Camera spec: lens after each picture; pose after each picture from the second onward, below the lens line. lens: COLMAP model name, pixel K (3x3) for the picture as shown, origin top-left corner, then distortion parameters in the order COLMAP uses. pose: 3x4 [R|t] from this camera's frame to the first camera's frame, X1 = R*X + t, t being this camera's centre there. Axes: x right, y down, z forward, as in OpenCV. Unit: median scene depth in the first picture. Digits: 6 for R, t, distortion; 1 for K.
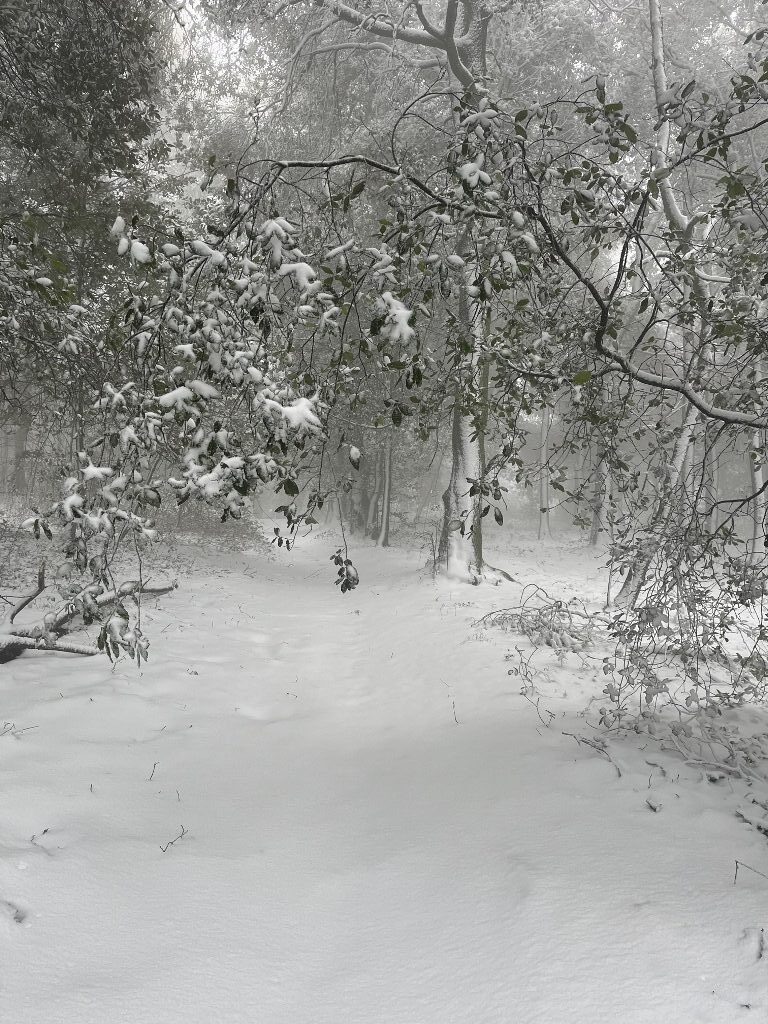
lens RADIAL K [[766.0, 0, 384.0], [0, 766.0, 512.0], [0, 0, 1]] dist [0.081953, -0.102789]
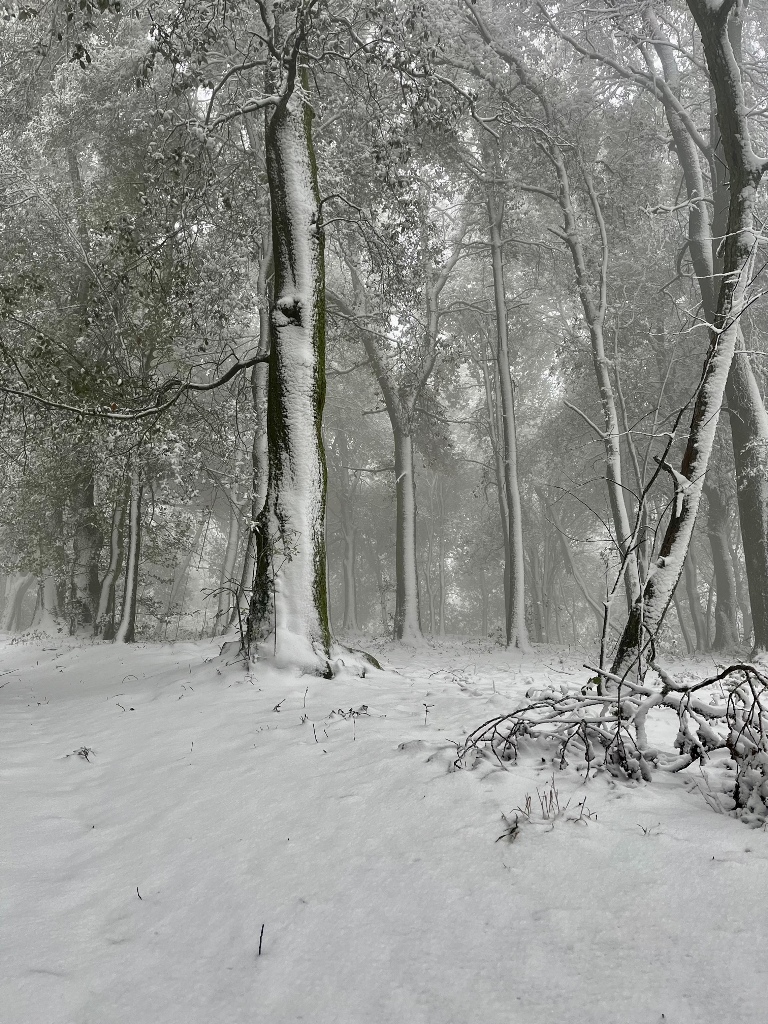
lens RADIAL K [[766.0, 0, 384.0], [0, 766.0, 512.0], [0, 0, 1]] dist [0.081953, -0.102789]
pose [[0.943315, 0.017150, 0.331455, -0.018748], [0.034837, 0.988031, -0.150269, 0.058535], [-0.330065, 0.153298, 0.931427, 0.448300]]
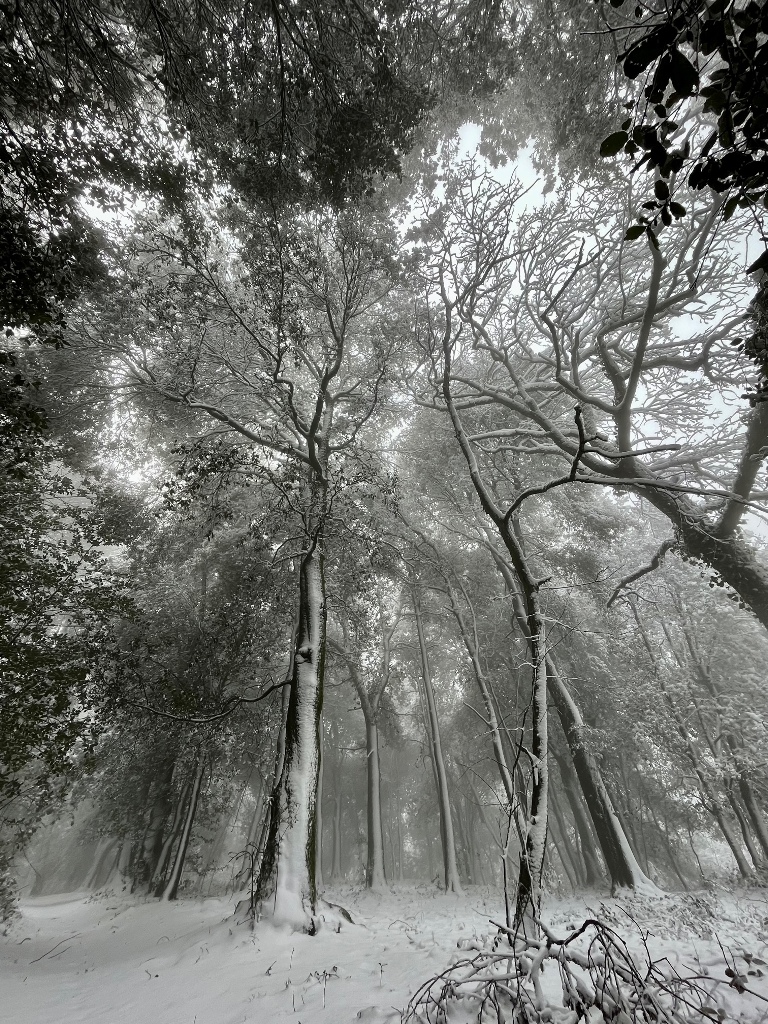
lens RADIAL K [[413.8, 0, 384.0], [0, 413.8, 512.0], [0, 0, 1]] dist [-0.003672, 0.000004]
pose [[0.927158, 0.196825, 0.318807, -0.015212], [0.066389, 0.751130, -0.656807, 0.052129], [-0.368741, 0.630130, 0.683350, 0.438490]]
